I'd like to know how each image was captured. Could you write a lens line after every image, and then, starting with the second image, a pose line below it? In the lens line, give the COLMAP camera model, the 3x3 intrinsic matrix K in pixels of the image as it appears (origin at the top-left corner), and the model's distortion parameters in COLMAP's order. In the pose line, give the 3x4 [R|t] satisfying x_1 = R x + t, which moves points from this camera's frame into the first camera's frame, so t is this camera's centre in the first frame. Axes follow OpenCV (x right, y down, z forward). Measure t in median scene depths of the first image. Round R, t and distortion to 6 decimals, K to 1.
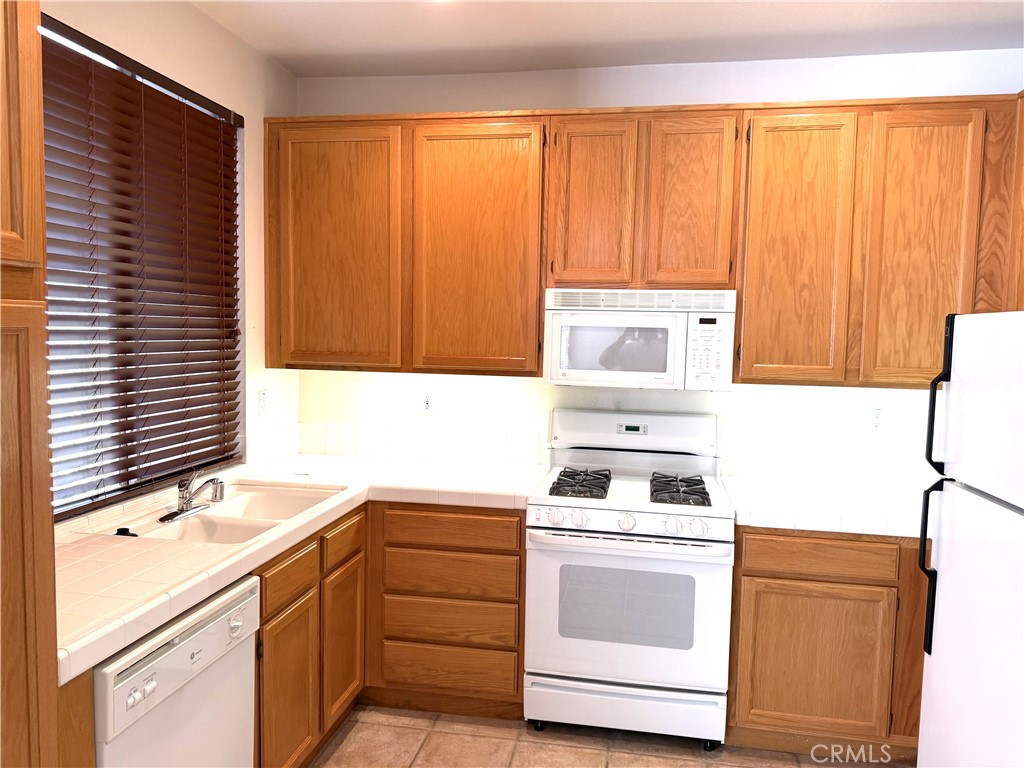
lens RADIAL K [[728.3, 0, 512.0], [0, 728.3, 384.0], [0, 0, 1]] dist [0.051652, -0.069594]
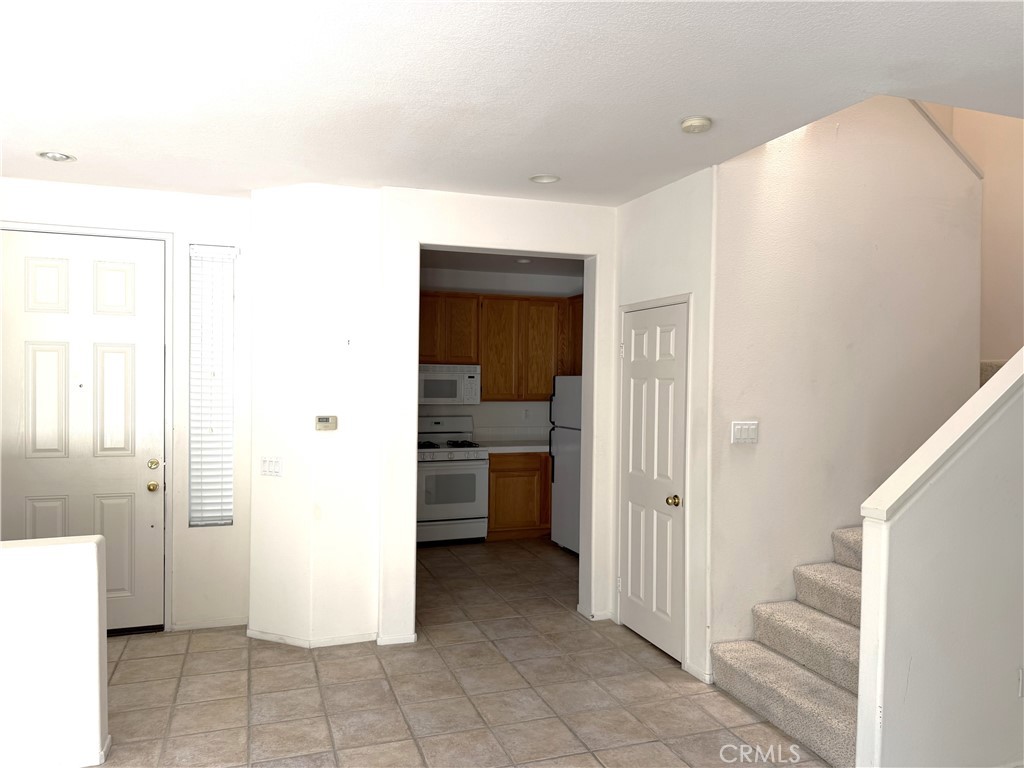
lens RADIAL K [[728.3, 0, 512.0], [0, 728.3, 384.0], [0, 0, 1]] dist [0.051652, -0.069594]
pose [[0.866955, -0.013200, 0.498212, -0.924562], [0.044932, 0.997649, -0.051755, 0.079842], [-0.496357, 0.067254, 0.865509, -1.338307]]
